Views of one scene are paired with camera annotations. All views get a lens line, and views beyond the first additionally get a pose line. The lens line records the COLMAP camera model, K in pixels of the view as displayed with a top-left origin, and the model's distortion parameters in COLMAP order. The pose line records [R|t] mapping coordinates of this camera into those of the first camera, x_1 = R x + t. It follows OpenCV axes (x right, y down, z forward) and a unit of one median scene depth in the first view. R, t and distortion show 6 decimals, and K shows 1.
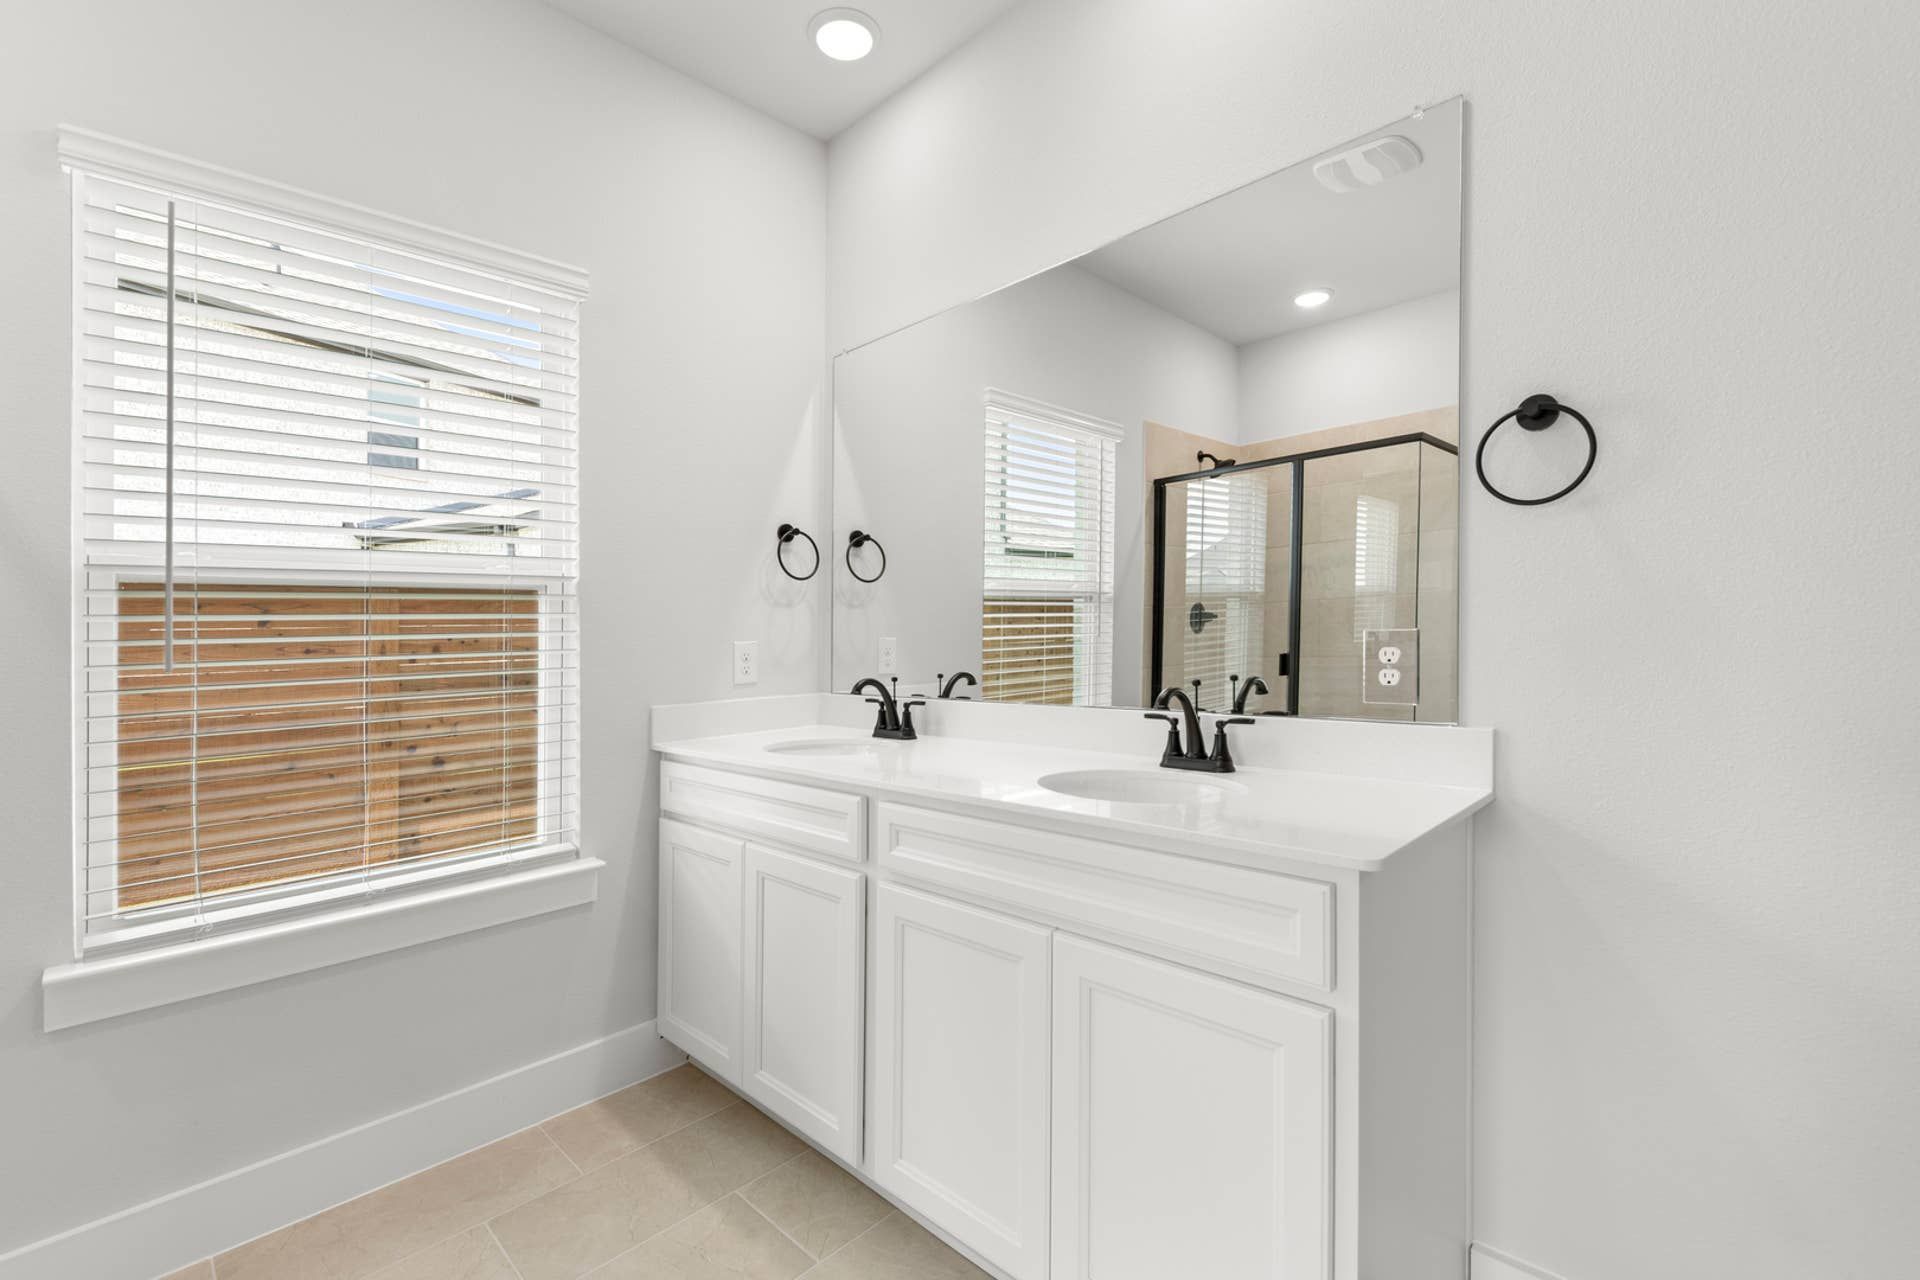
lens RADIAL K [[759.7, 0, 952.9], [0, 759.7, 634.7], [0, 0, 1]] dist [-0.006808, -0.000234]
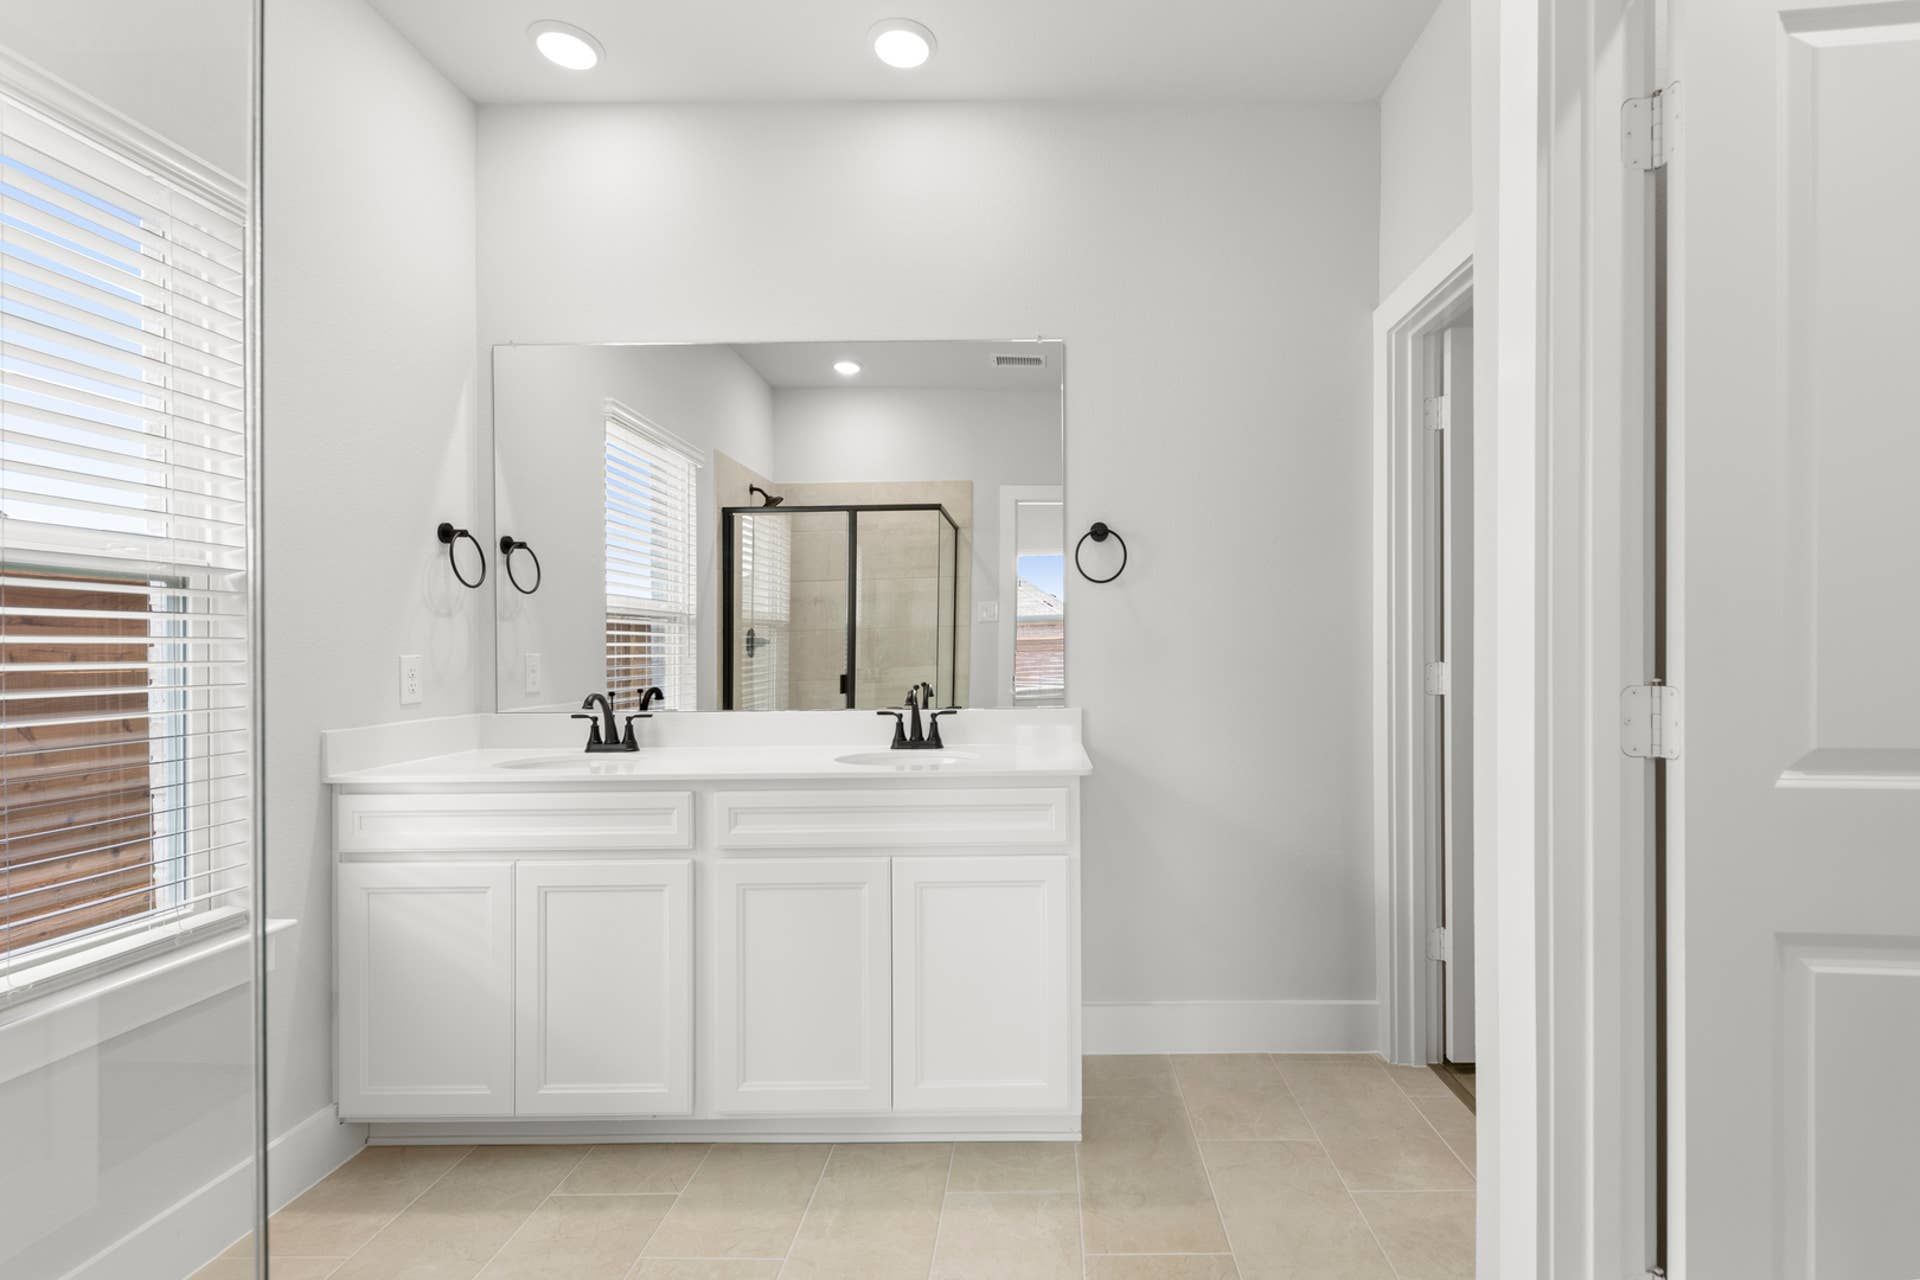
lens RADIAL K [[901.6, 0, 958.8], [0, 901.6, 672.8], [0, 0, 1]] dist [0.005657, -0.004236]
pose [[0.725897, 0.003017, 0.687797, -0.589685], [-0.009147, 0.999944, 0.005268, 0.019806], [-0.687743, -0.010115, 0.725884, -0.200544]]
